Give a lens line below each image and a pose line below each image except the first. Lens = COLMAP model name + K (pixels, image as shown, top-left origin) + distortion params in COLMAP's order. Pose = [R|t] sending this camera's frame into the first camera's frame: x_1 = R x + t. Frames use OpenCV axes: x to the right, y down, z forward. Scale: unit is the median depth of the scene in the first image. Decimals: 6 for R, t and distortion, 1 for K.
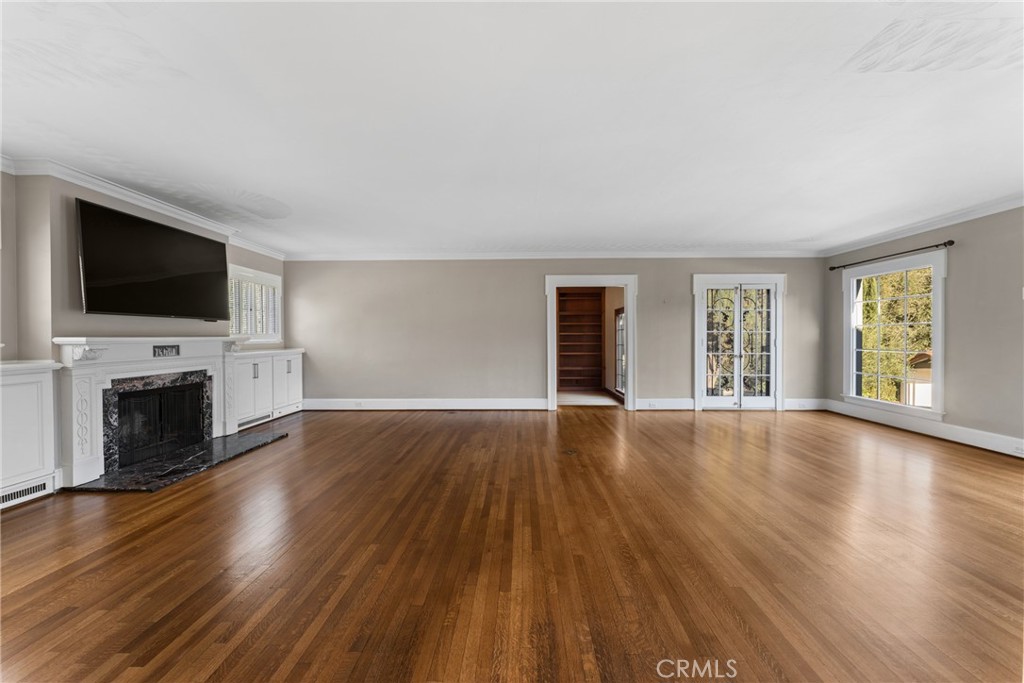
lens RADIAL K [[413.4, 0, 517.1], [0, 413.4, 341.8], [0, 0, 1]] dist [0.001848, 0.000487]
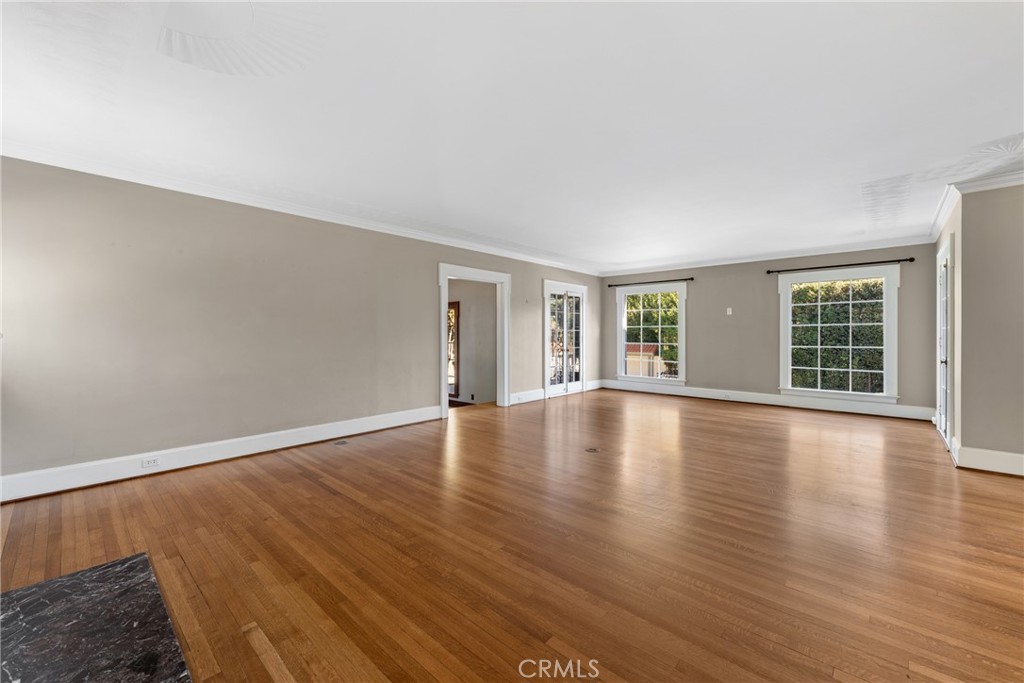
lens RADIAL K [[413.4, 0, 522.9], [0, 413.4, 335.8], [0, 0, 1]] dist [0.001848, 0.000487]
pose [[0.648066, -0.000117, 0.761584, -0.475214], [0.006106, 0.999969, -0.005042, -0.002319], [-0.761559, 0.007918, 0.648047, 0.309406]]
